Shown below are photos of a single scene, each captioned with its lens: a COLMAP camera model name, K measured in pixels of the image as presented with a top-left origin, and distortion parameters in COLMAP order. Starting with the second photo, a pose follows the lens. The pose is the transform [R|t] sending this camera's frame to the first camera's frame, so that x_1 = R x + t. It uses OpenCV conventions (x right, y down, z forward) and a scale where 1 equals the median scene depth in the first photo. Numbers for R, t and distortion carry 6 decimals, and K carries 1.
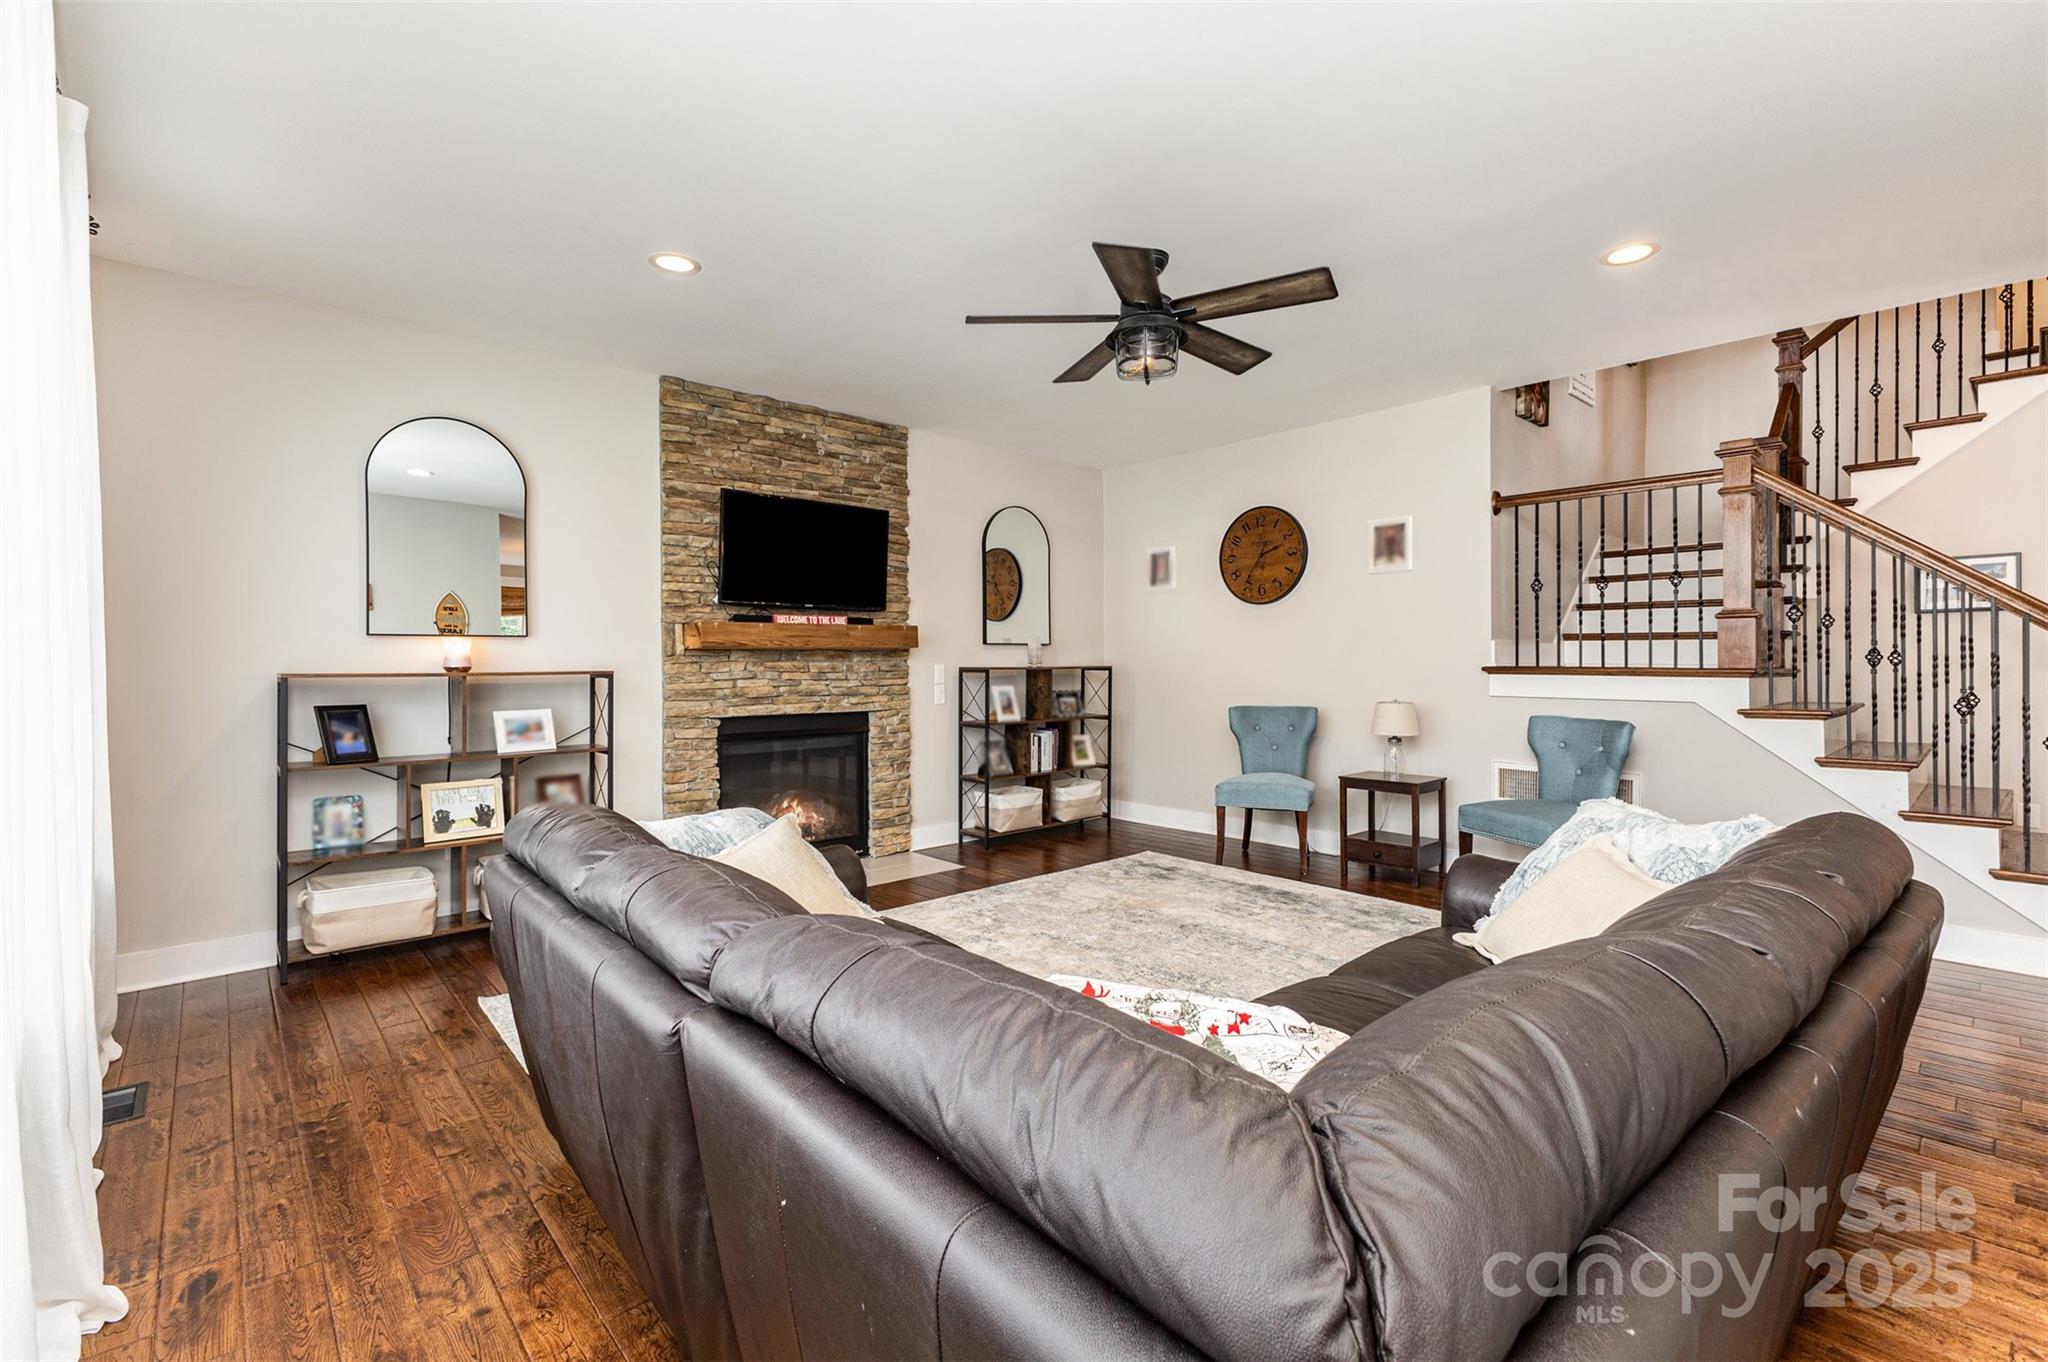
lens RADIAL K [[901.1, 0, 1023.8], [0, 901.1, 665.5], [0, 0, 1]] dist [0.011003, -0.000238]
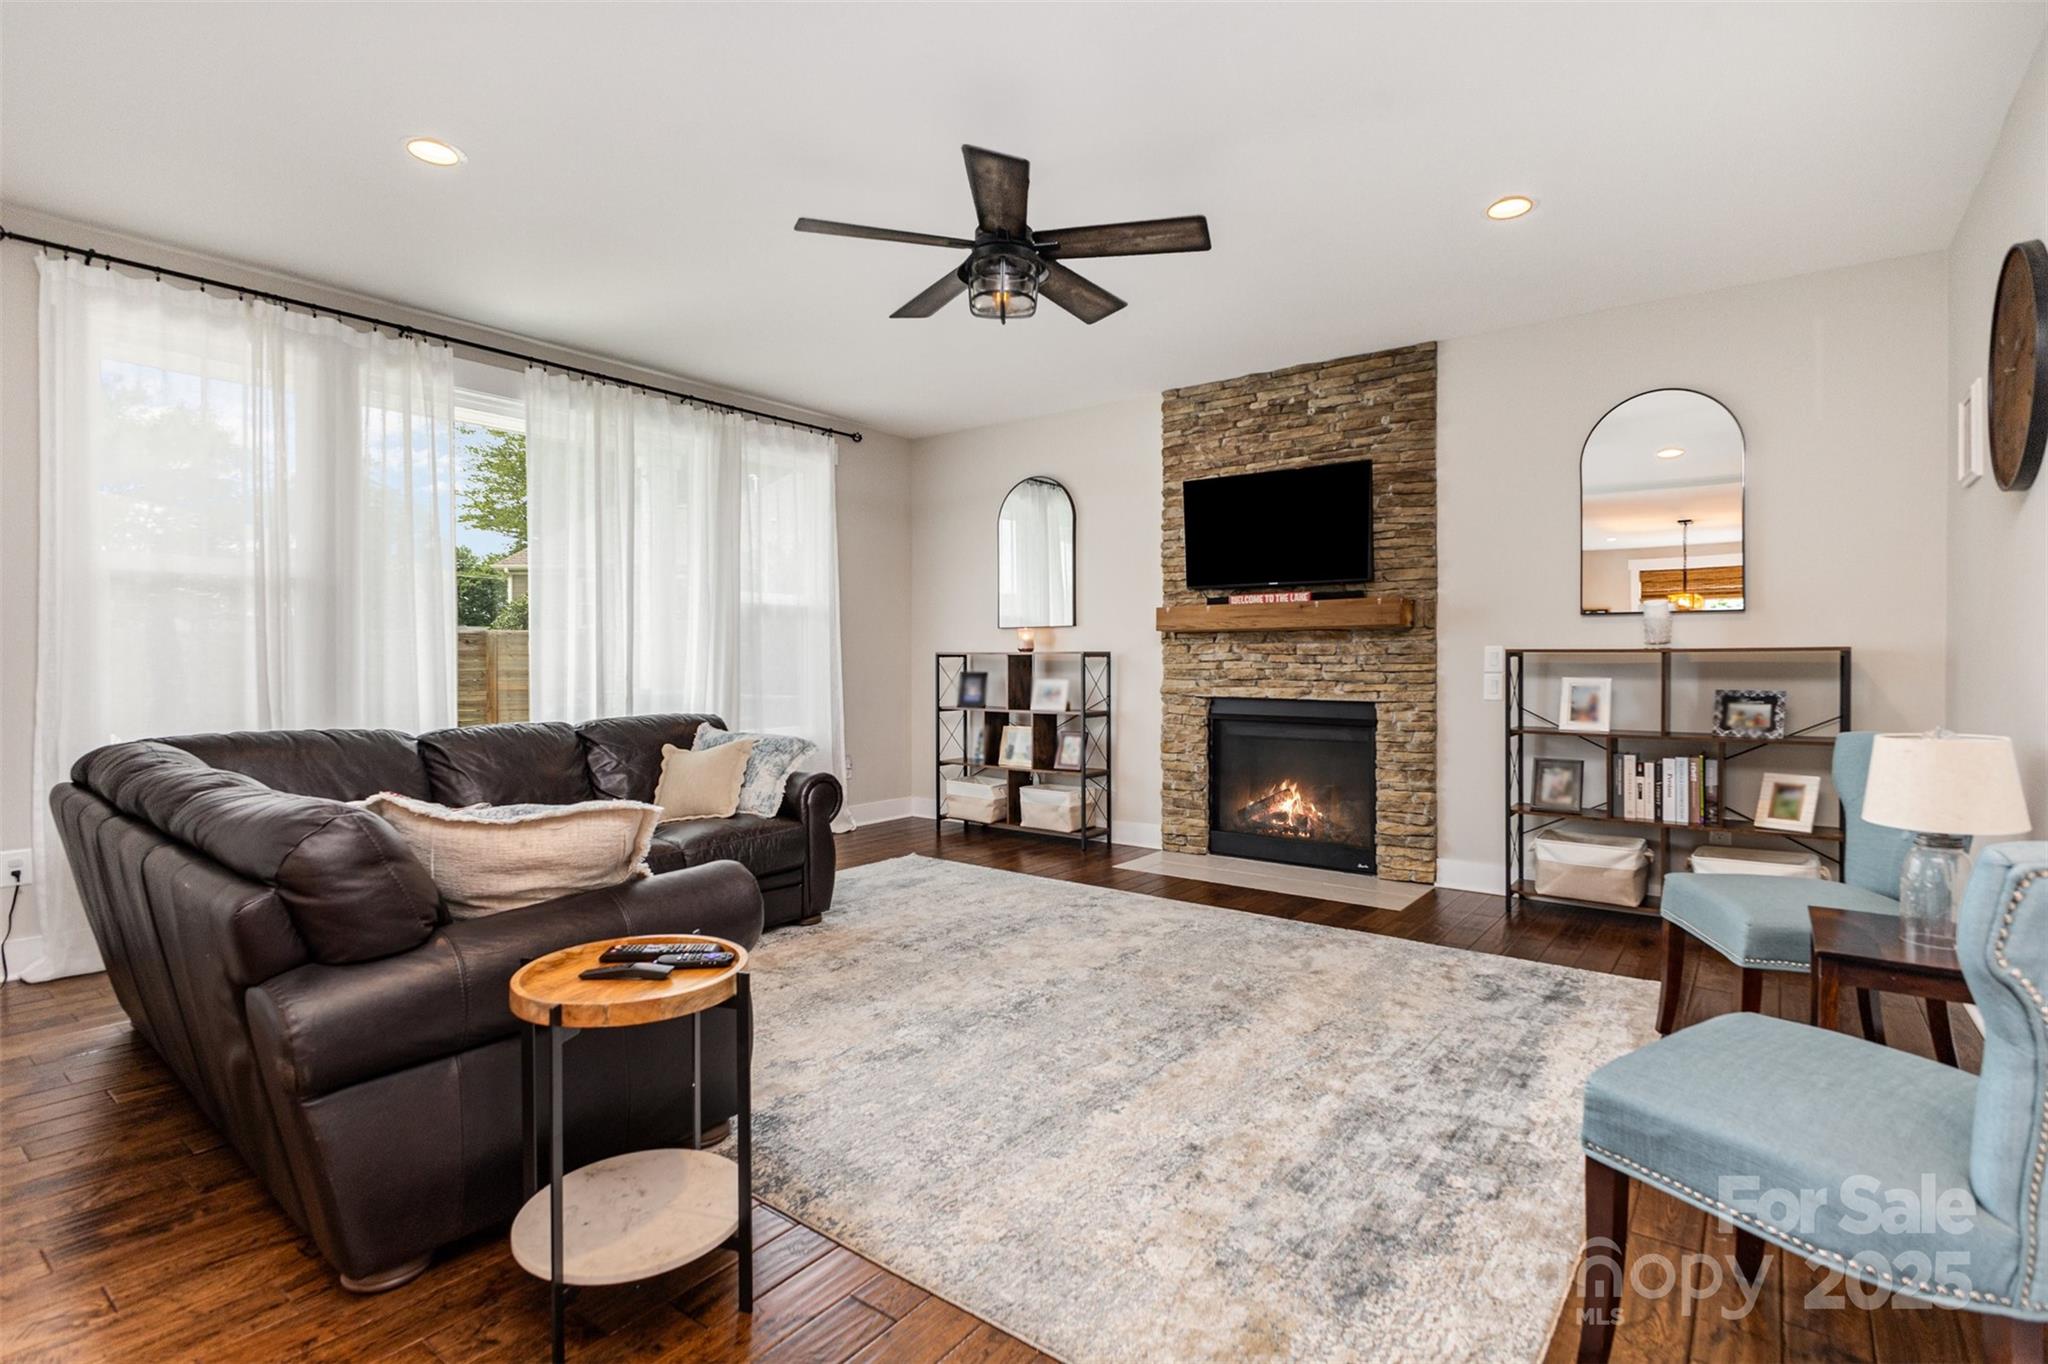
lens RADIAL K [[978.8, 0, 1018.7], [0, 978.8, 669.4], [0, 0, 1]] dist [-0.004071, -0.001367]
pose [[0.174094, 0.017177, -0.984579, 0.697461], [-0.003126, 0.999852, 0.016891, 0.006505], [0.984724, 0.000137, 0.174122, 0.541777]]
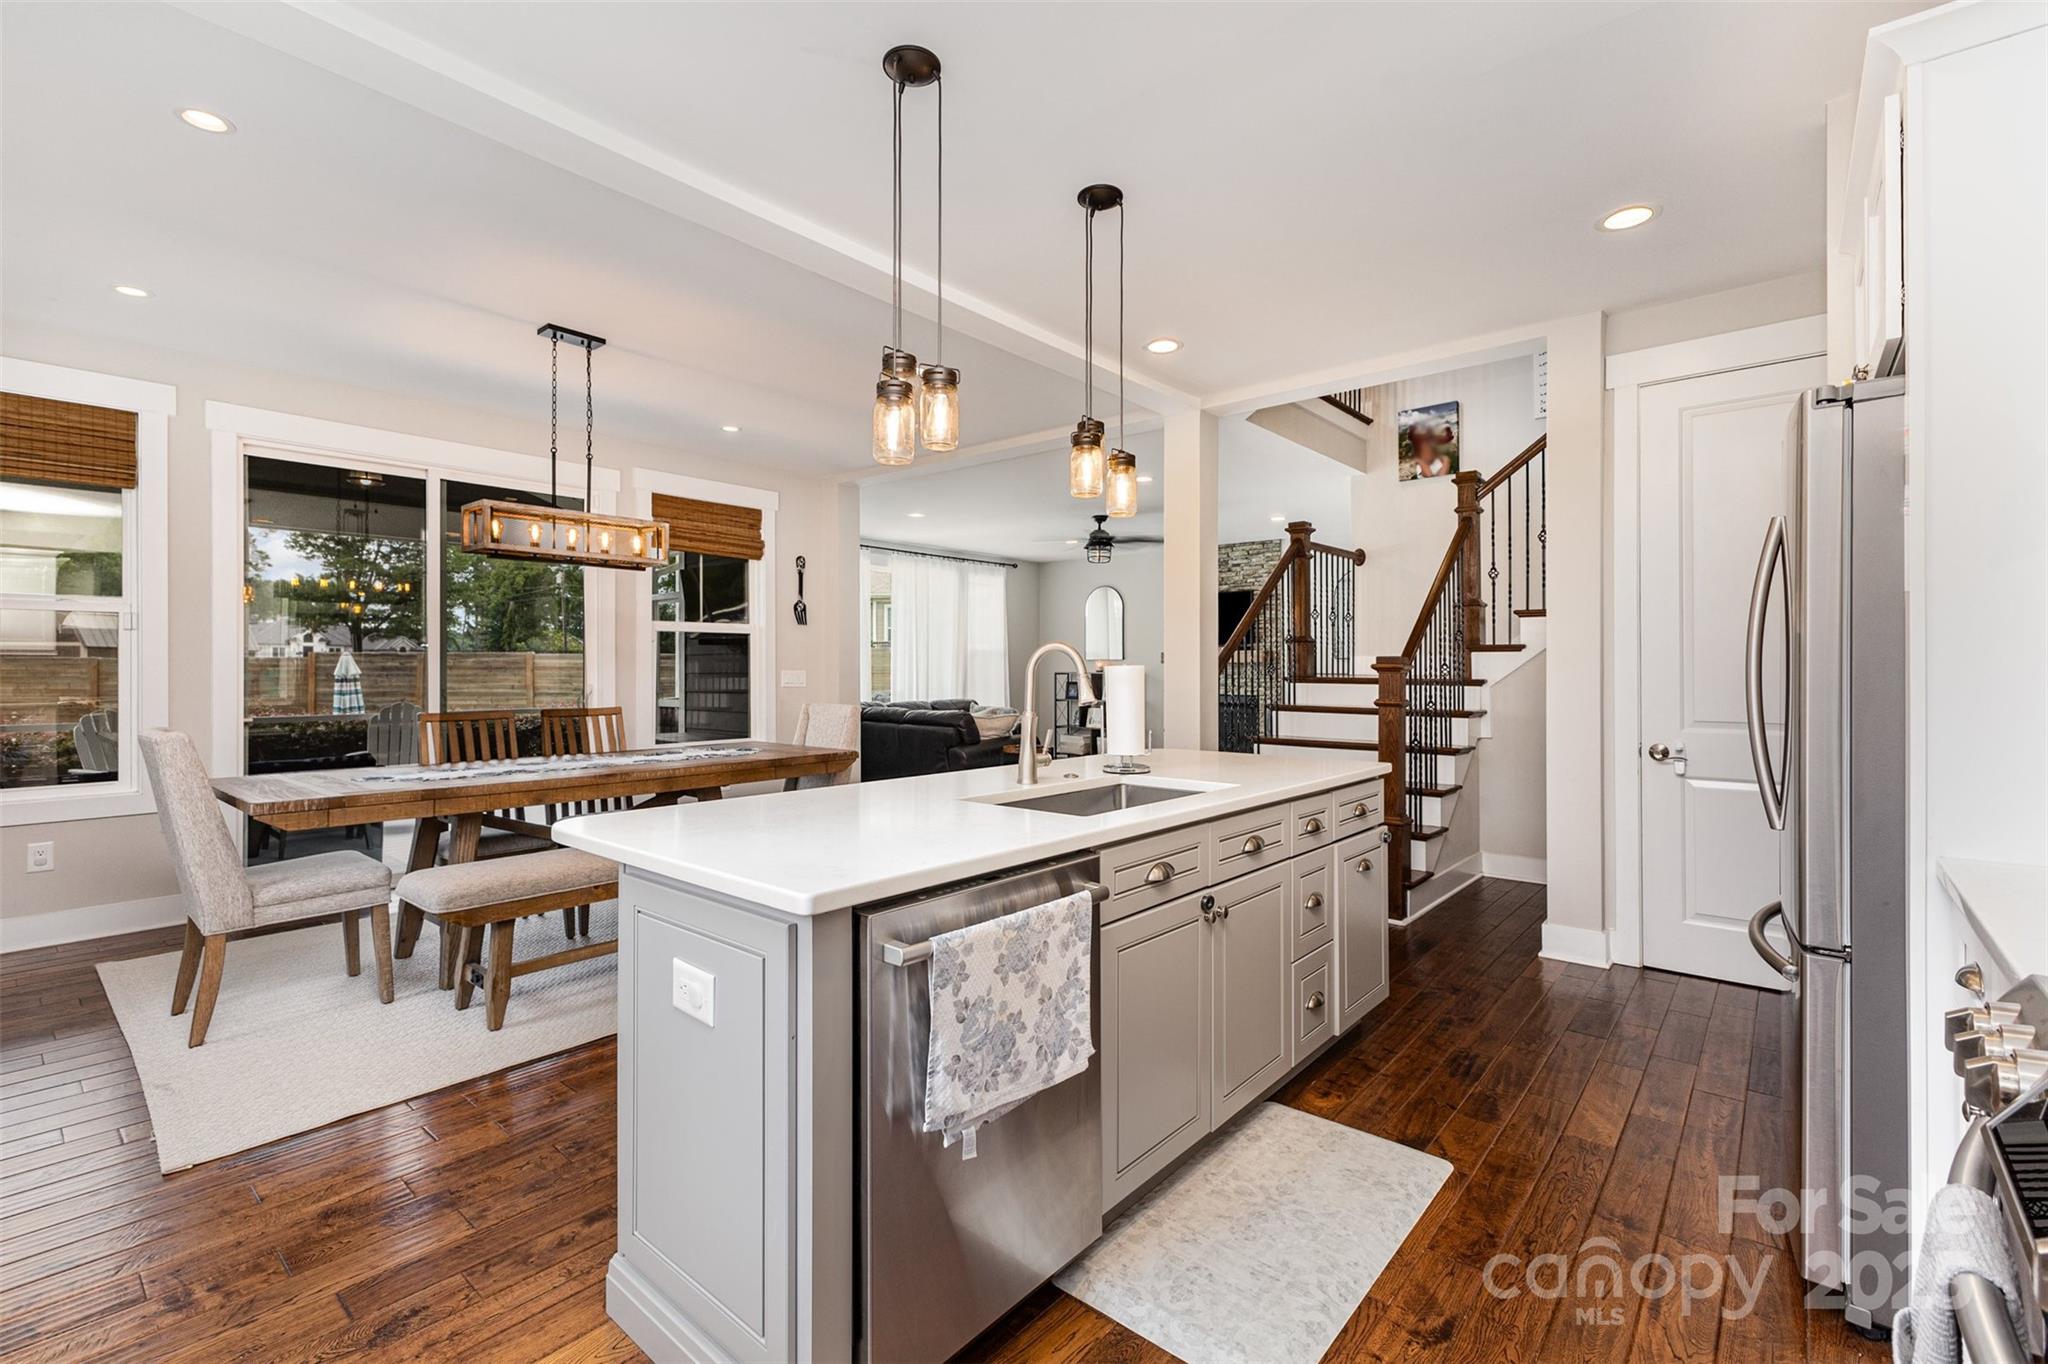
lens RADIAL K [[901.1, 0, 1028.4], [0, 901.1, 676.9], [0, 0, 1]] dist [0.011003, -0.000238]
pose [[0.093752, 0.009219, -0.995553, 1.755190], [-0.005983, 0.999944, 0.008696, -0.001001], [0.995578, 0.005141, 0.093802, 0.369936]]
